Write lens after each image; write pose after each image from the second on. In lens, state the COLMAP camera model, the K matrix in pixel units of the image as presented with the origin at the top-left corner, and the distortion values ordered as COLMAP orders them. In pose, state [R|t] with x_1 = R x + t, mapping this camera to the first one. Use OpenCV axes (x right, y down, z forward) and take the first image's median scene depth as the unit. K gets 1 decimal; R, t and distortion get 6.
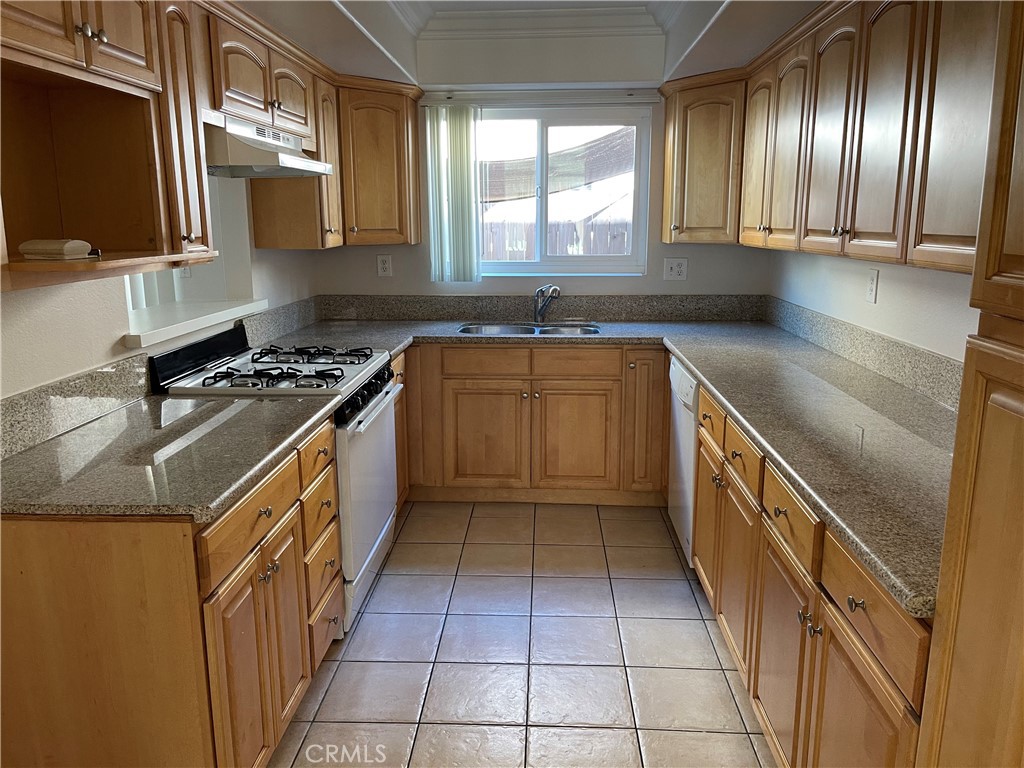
lens RADIAL K [[769.2, 0, 512.4], [0, 769.2, 383.4], [0, 0, 1]] dist [0.029492, -0.025205]
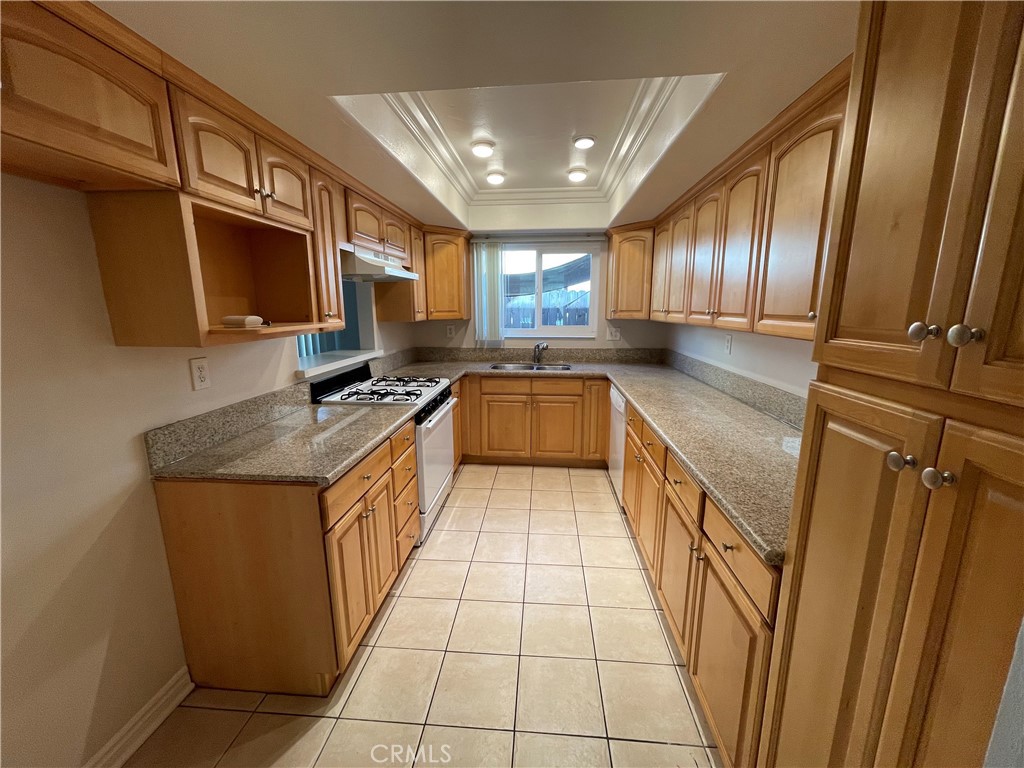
lens RADIAL K [[411.9, 0, 511.9], [0, 411.9, 387.8], [0, 0, 1]] dist [-0.004001, -0.000070]
pose [[0.999399, 0.008909, -0.033492, 0.017778], [-0.009415, 0.999843, -0.014990, -0.013427], [0.033353, 0.015296, 0.999327, 0.083782]]
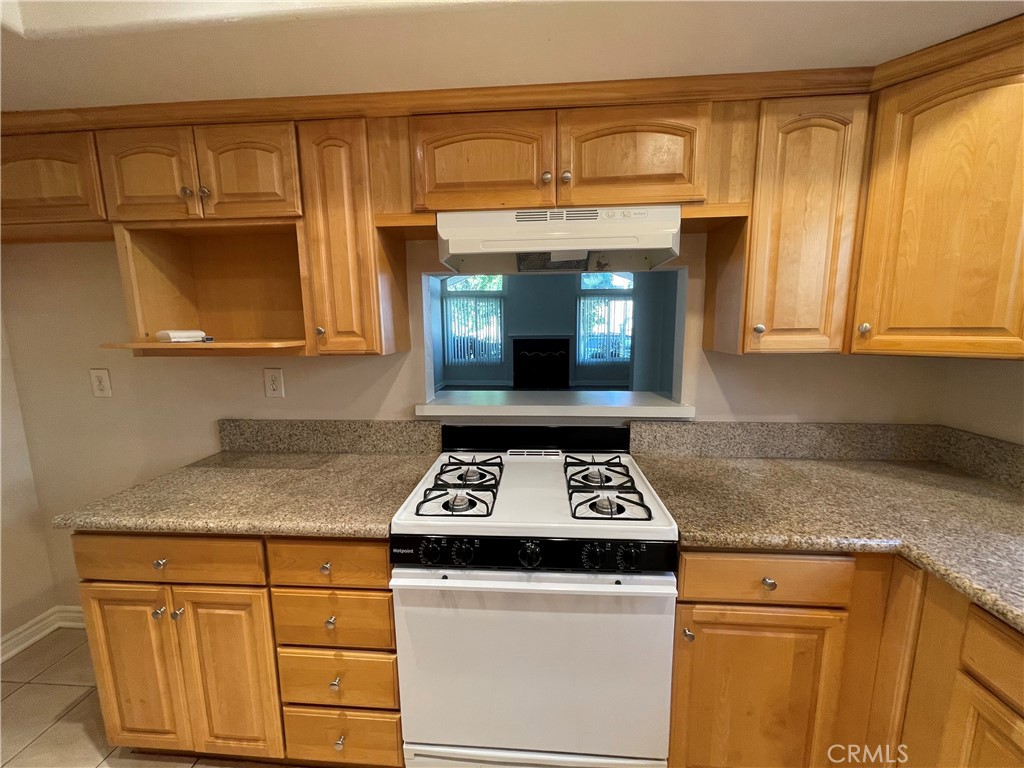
lens RADIAL K [[411.9, 0, 508.4], [0, 411.9, 382.3], [0, 0, 1]] dist [-0.004001, -0.000070]
pose [[-0.027346, 0.143300, -0.989301, 0.177420], [-0.199748, 0.968929, 0.145870, -0.213817], [0.979466, 0.201600, 0.002128, 1.054178]]
